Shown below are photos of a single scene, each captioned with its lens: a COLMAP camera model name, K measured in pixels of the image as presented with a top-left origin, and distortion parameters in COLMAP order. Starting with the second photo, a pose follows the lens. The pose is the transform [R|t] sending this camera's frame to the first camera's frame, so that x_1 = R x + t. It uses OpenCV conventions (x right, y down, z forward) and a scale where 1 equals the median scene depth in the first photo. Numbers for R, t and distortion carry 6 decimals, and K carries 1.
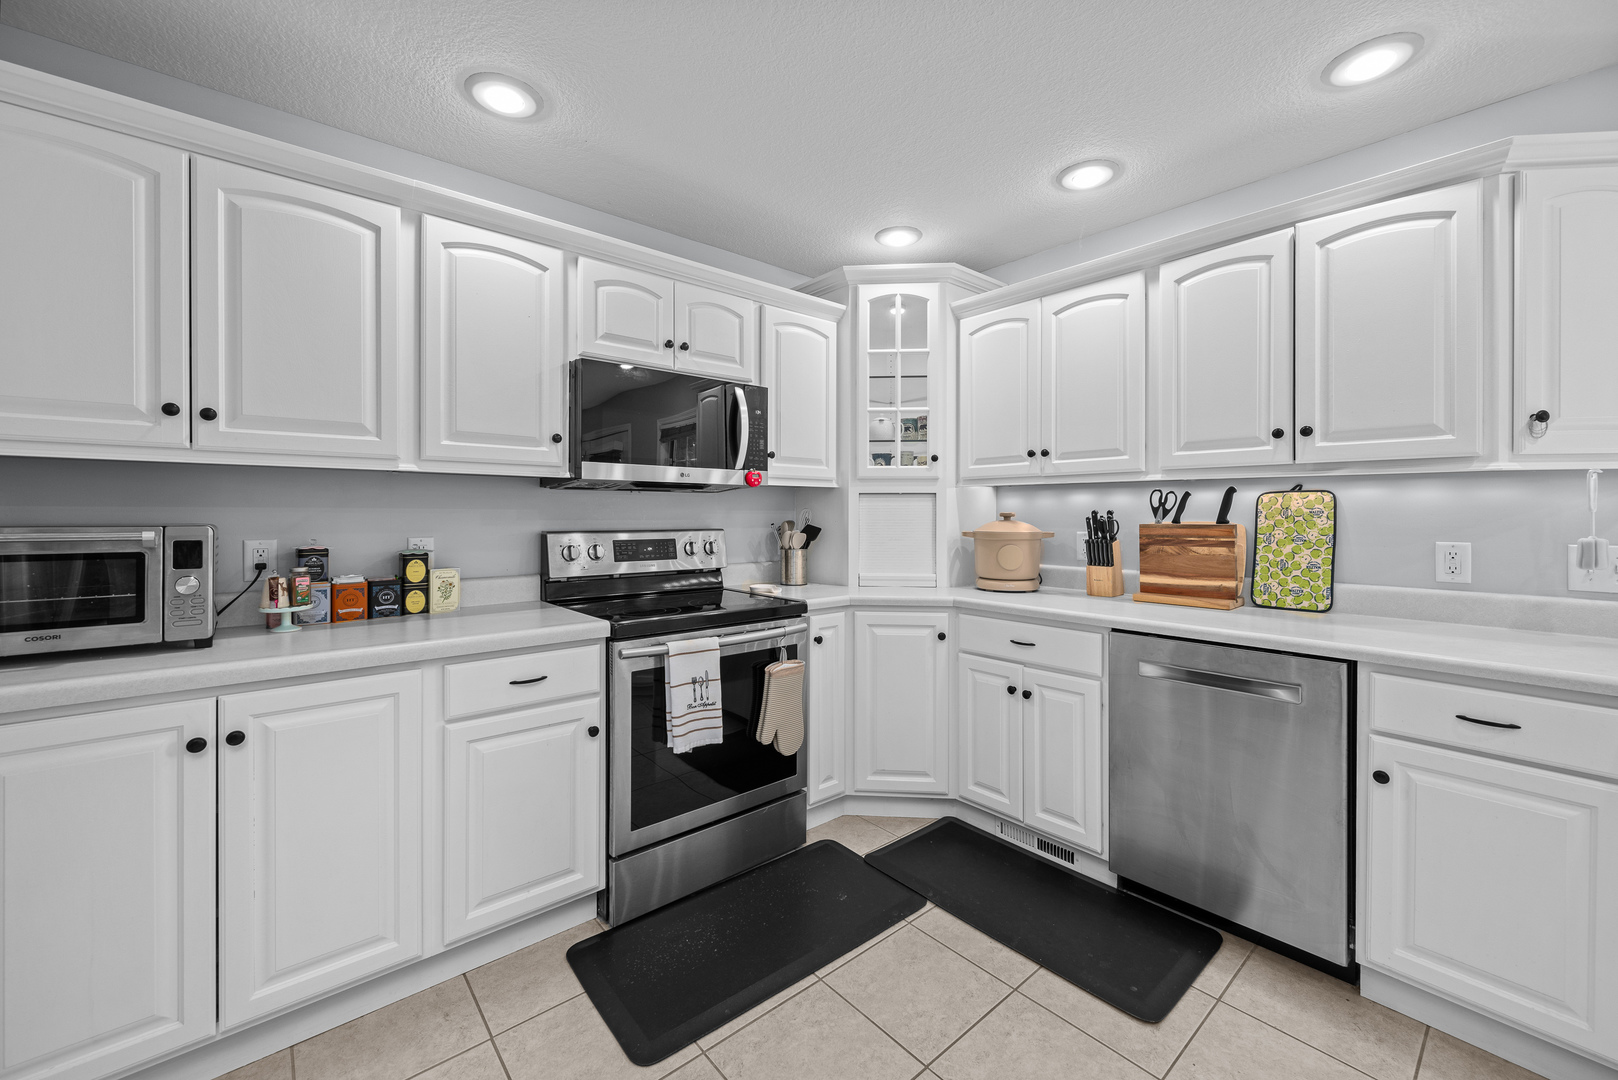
lens RADIAL K [[638.5, 0, 796.0], [0, 638.5, 517.5], [0, 0, 1]] dist [0.000270, 0.000491]
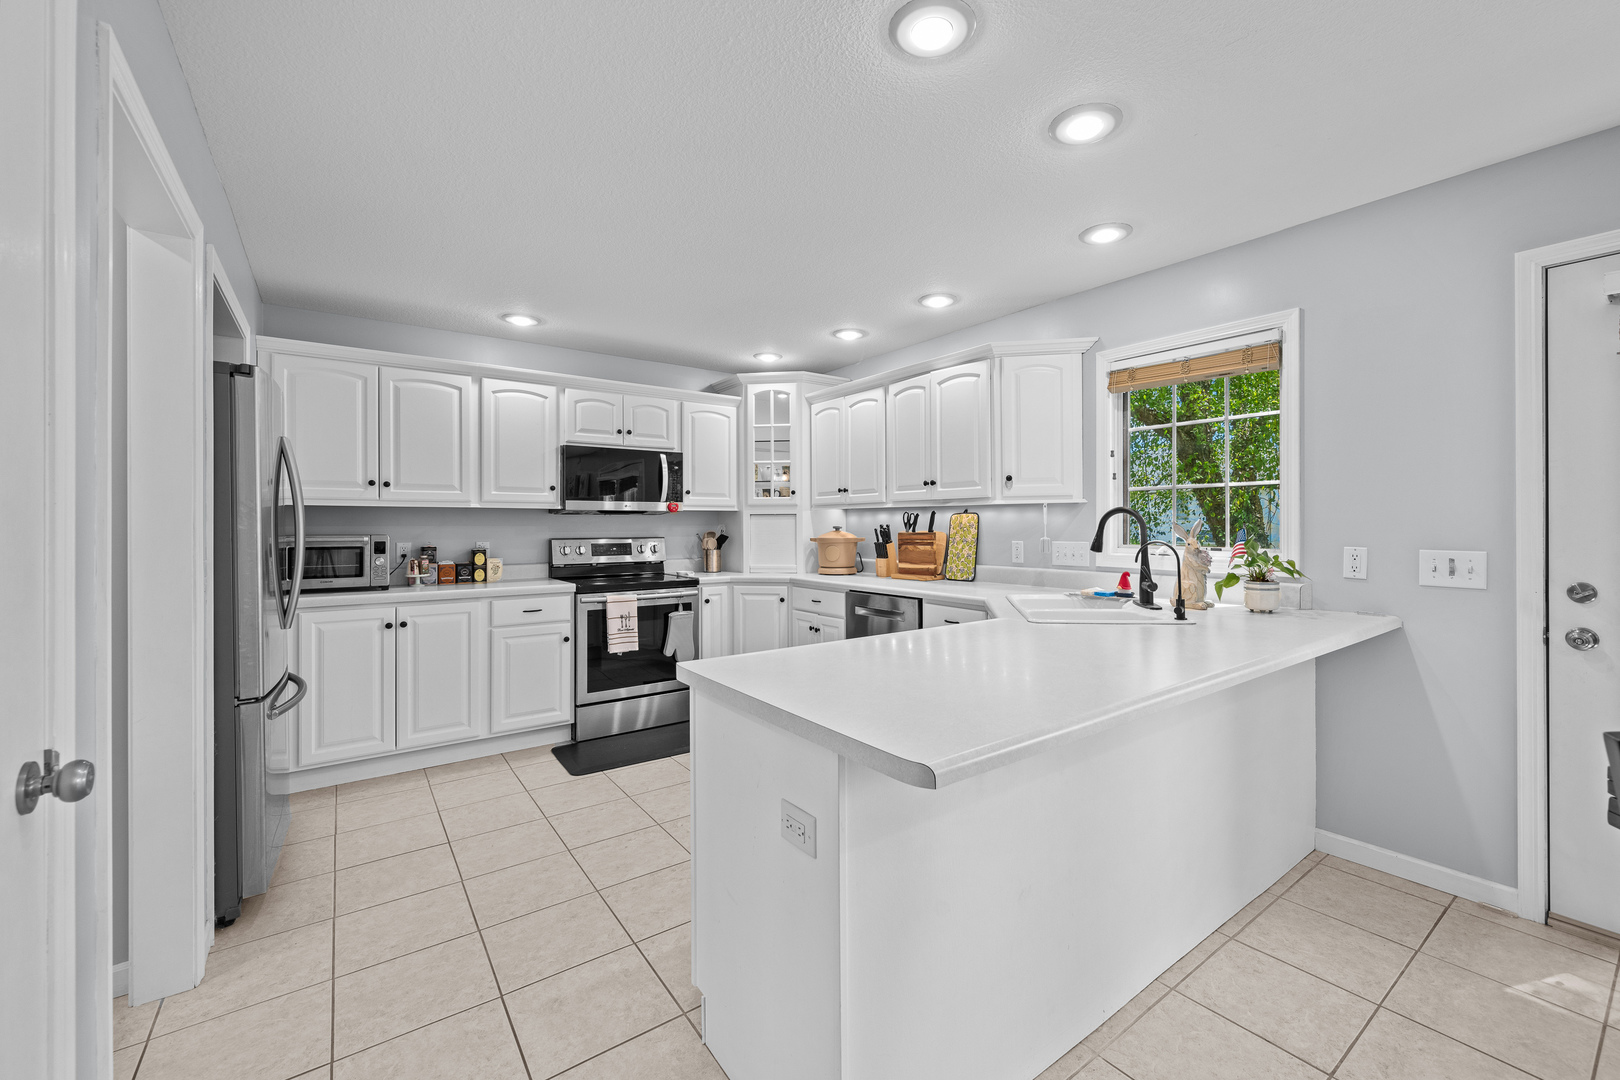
lens RADIAL K [[639.3, 0, 821.9], [0, 639.3, 525.9], [0, 0, 1]] dist [0.000270, 0.000491]
pose [[0.997926, -0.005975, -0.064098, 0.528269], [0.005560, 0.999962, -0.006644, 0.003495], [0.064135, 0.006274, 0.997922, -0.811606]]
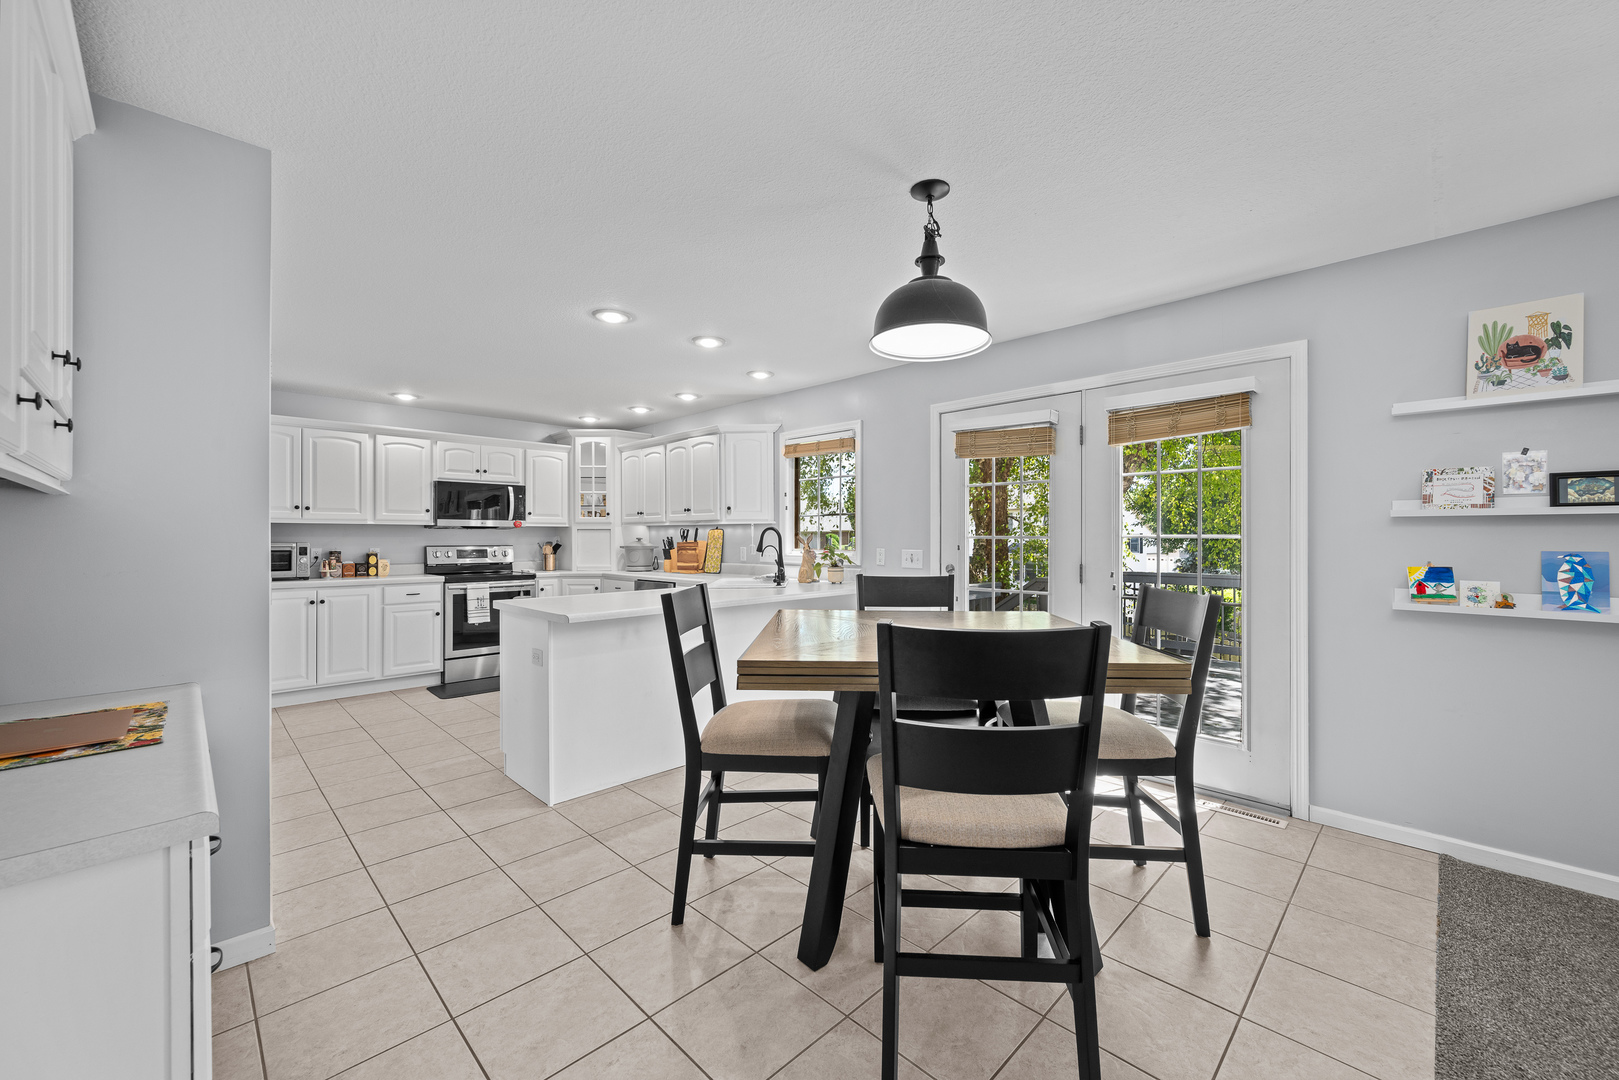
lens RADIAL K [[638.9, 0, 799.3], [0, 638.9, 538.8], [0, 0, 1]] dist [0.000270, 0.000491]
pose [[0.997464, -0.003730, 0.071073, 0.987916], [0.004235, 0.999967, -0.006965, 0.020019], [-0.071045, 0.007248, 0.997447, -1.780077]]
